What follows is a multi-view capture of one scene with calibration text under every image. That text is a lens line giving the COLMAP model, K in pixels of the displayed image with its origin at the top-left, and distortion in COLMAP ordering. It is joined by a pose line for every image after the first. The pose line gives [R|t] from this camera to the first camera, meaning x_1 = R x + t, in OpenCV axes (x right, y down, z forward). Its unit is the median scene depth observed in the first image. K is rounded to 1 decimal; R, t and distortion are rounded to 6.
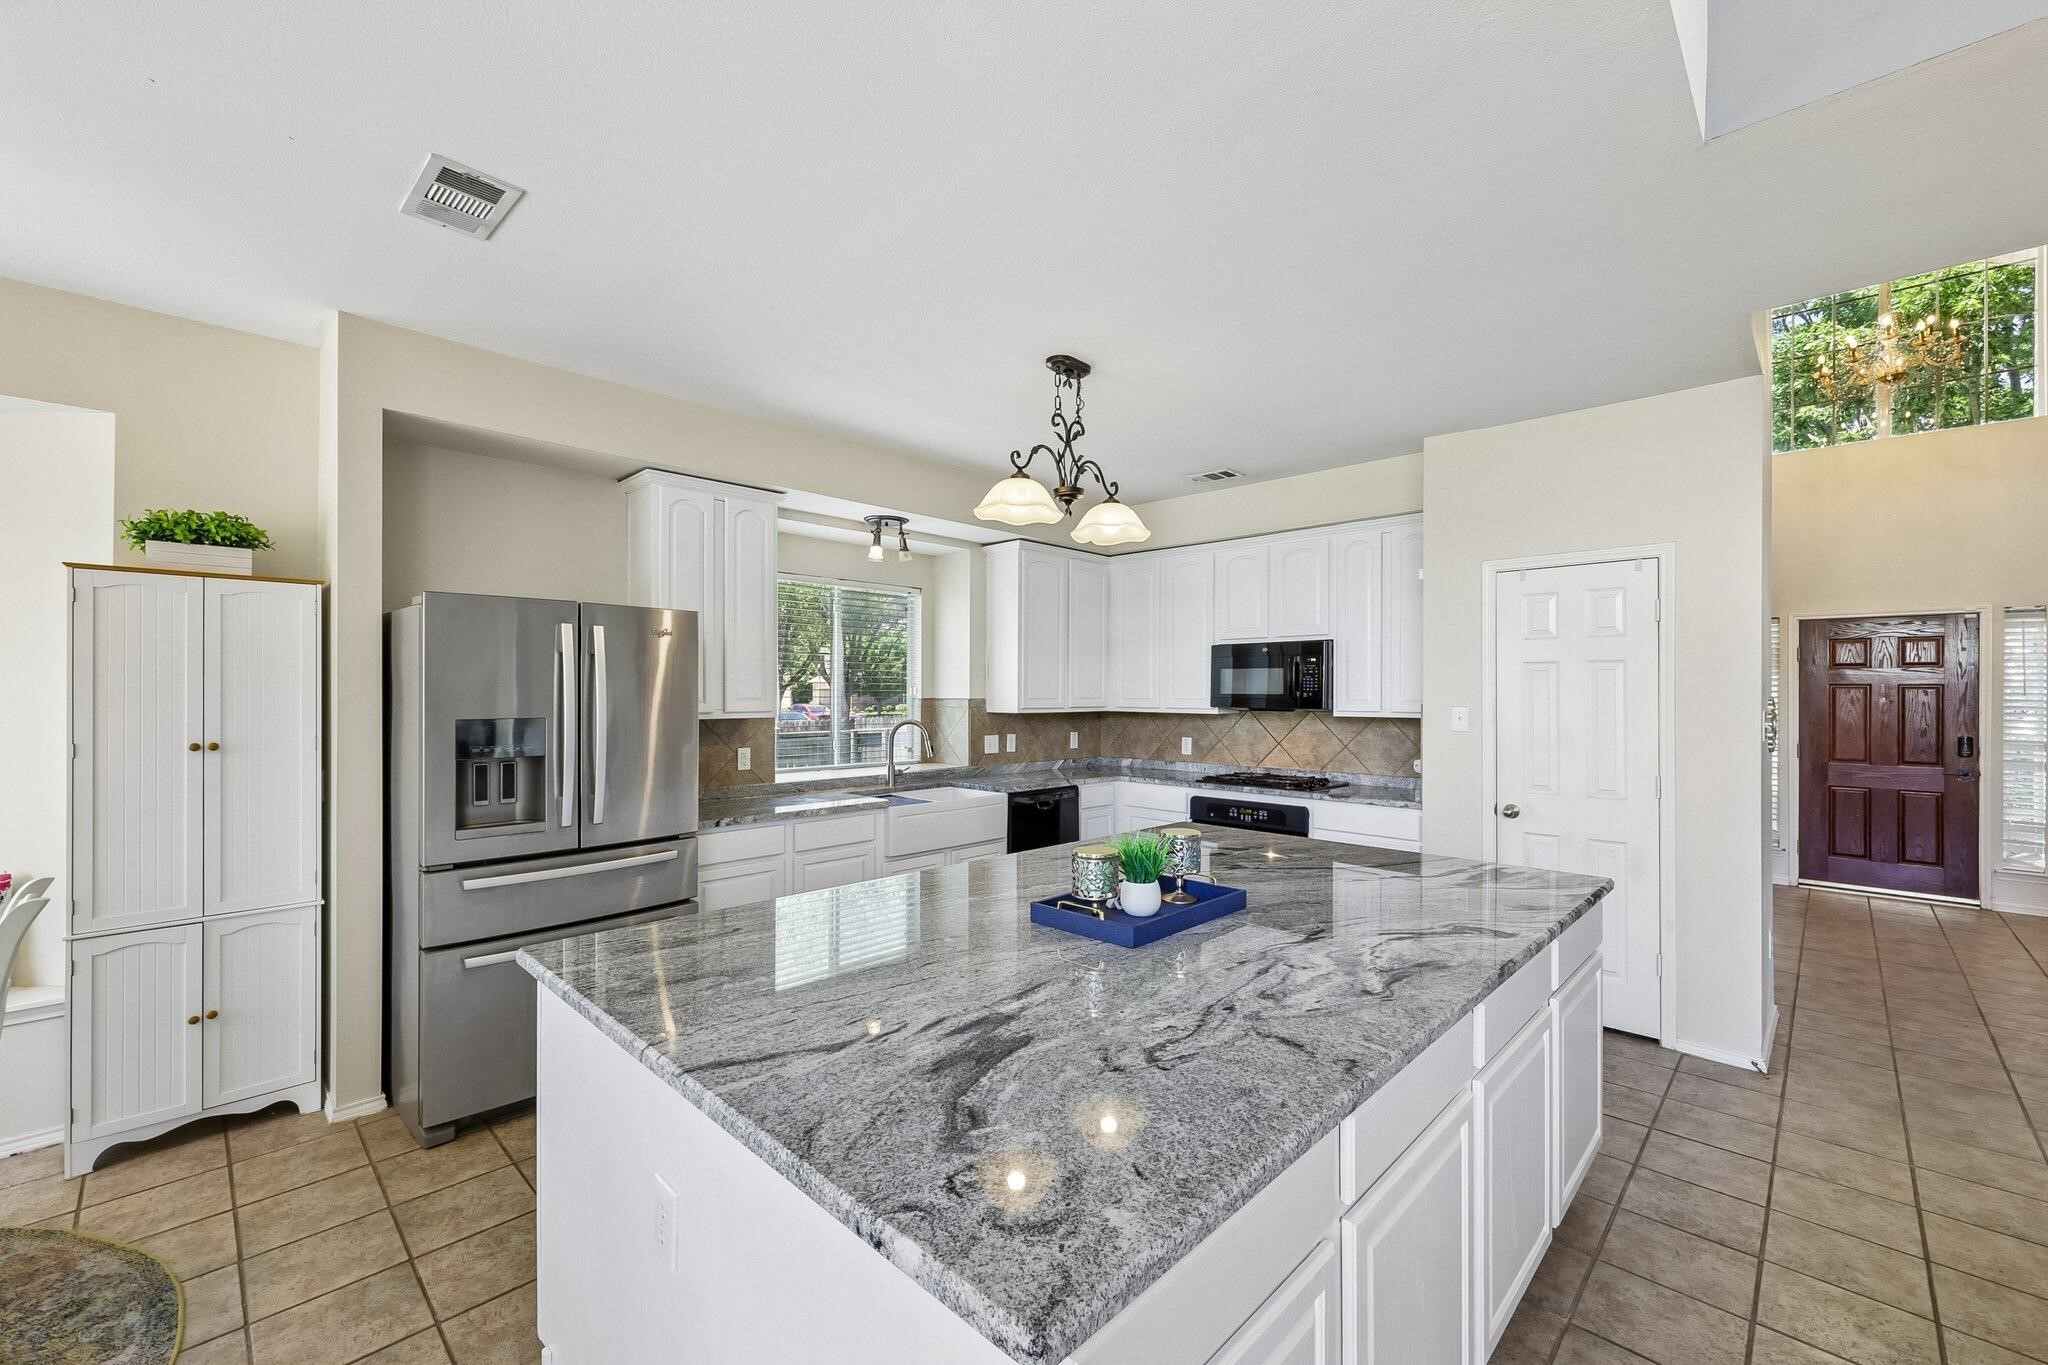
lens RADIAL K [[828.3, 0, 1022.9], [0, 828.3, 693.0], [0, 0, 1]] dist [0.002325, -0.000397]
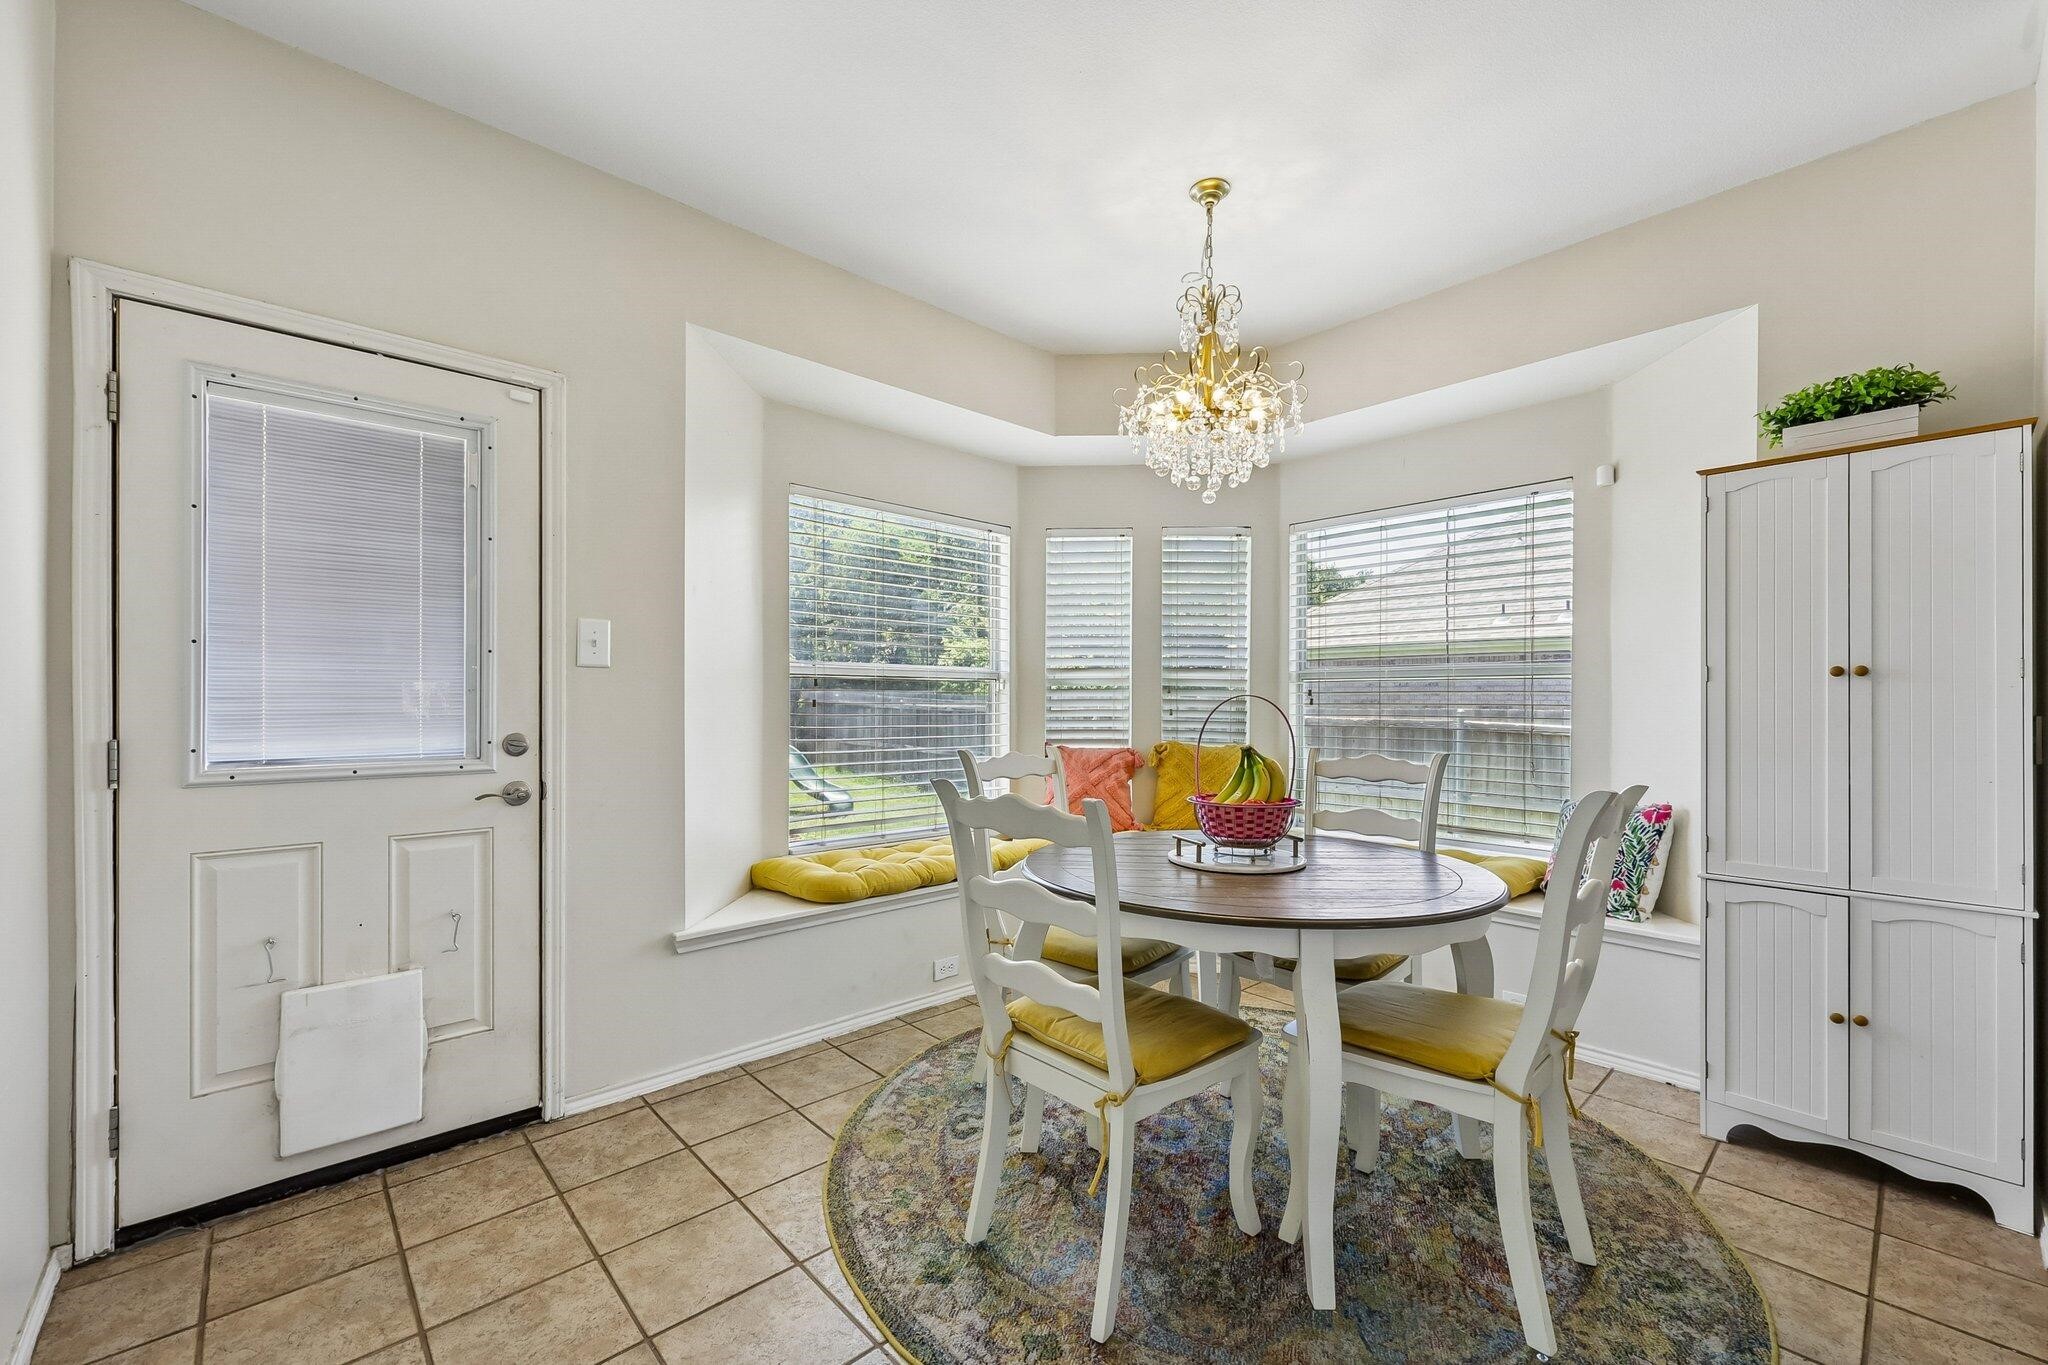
lens RADIAL K [[828.3, 0, 1024.2], [0, 828.3, 698.3], [0, 0, 1]] dist [0.002325, -0.000397]
pose [[-0.056469, -0.005525, -0.998389, -0.097115], [-0.002757, 0.999982, -0.005378, 0.056240], [0.998401, 0.002449, -0.056483, 0.158374]]
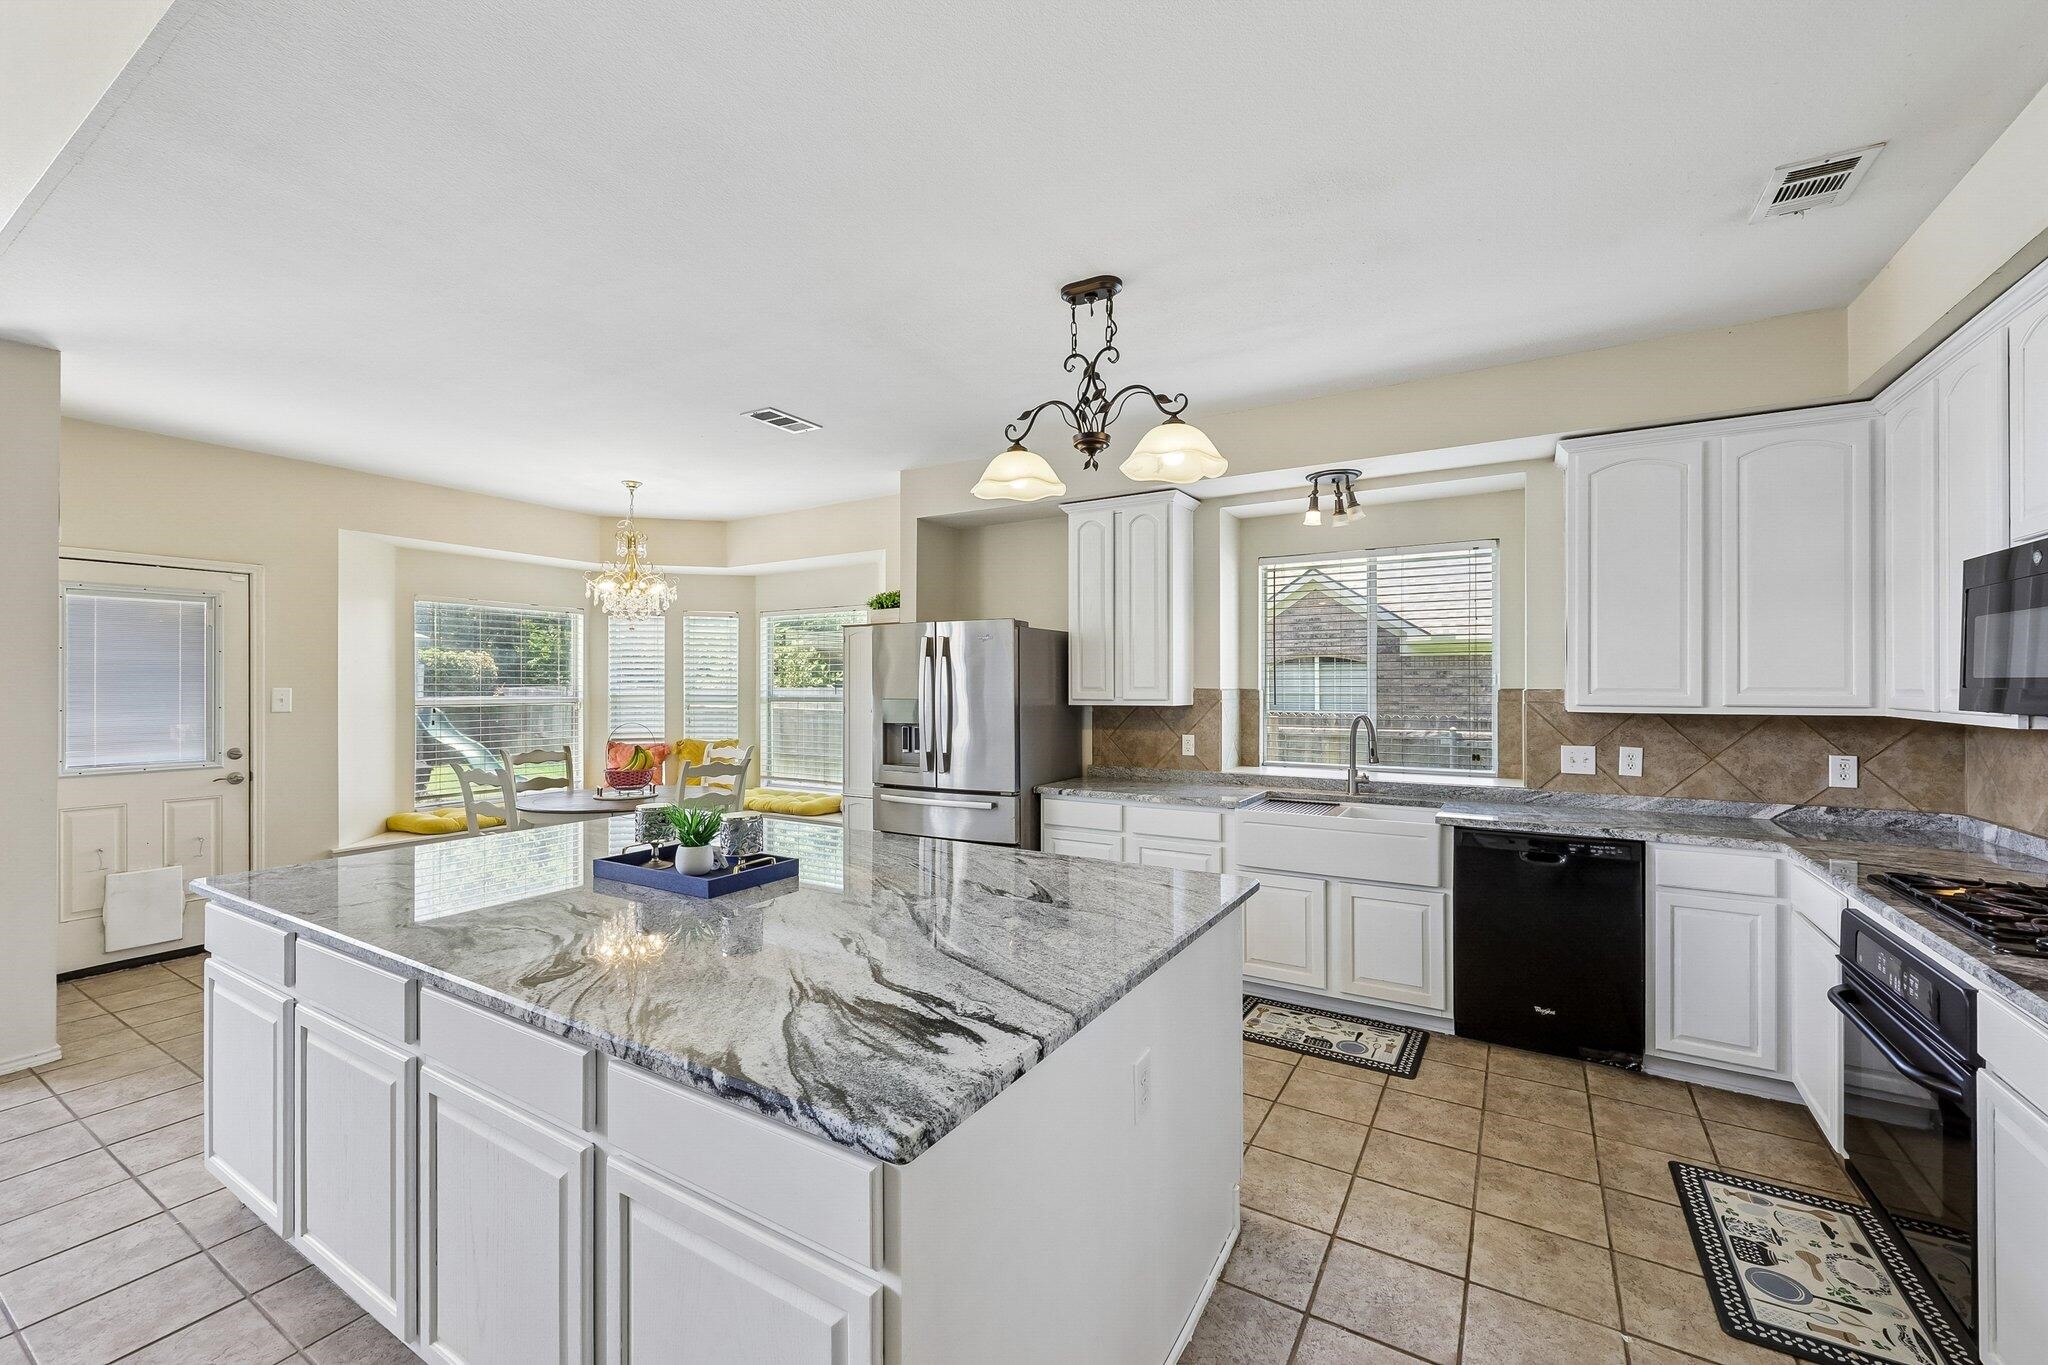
lens RADIAL K [[828.3, 0, 1028.1], [0, 828.3, 679.9], [0, 0, 1]] dist [0.002325, -0.000397]
pose [[0.224361, -0.008745, -0.974467, 0.594042], [0.001888, 0.999962, -0.008539, 0.004788], [0.974504, 0.000076, 0.224369, 0.522136]]
